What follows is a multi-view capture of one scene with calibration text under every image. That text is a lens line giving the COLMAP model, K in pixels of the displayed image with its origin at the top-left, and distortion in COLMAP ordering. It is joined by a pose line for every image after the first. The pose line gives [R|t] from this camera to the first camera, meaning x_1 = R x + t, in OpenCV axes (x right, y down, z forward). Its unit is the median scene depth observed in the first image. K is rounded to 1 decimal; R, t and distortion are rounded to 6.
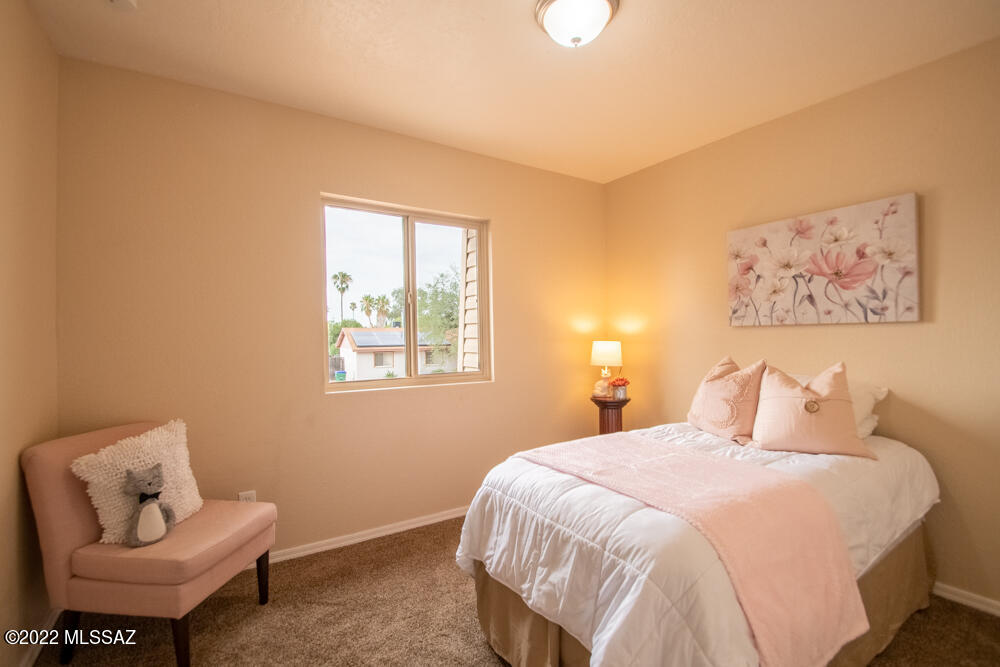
lens RADIAL K [[454.5, 0, 497.9], [0, 454.5, 332.6], [0, 0, 1]] dist [0.001250, -0.005273]
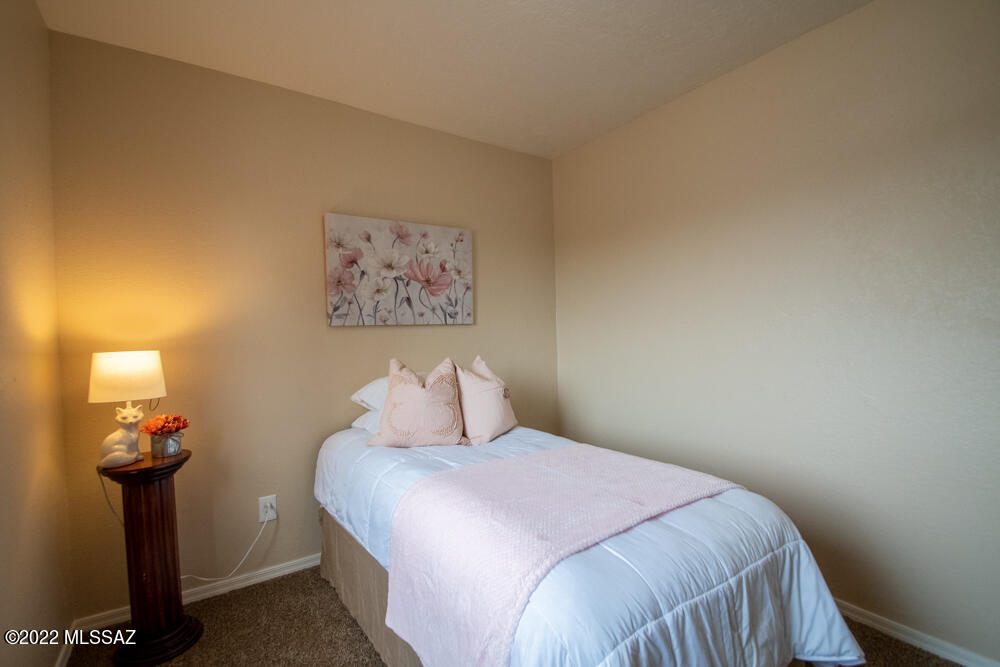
lens RADIAL K [[454.5, 0, 497.6], [0, 454.5, 330.8], [0, 0, 1]] dist [0.001250, -0.005273]
pose [[-0.031786, 0.005427, 0.999480, -0.392461], [0.010990, 0.999927, -0.005080, 0.003272], [-0.999434, 0.010822, -0.031843, 0.826791]]
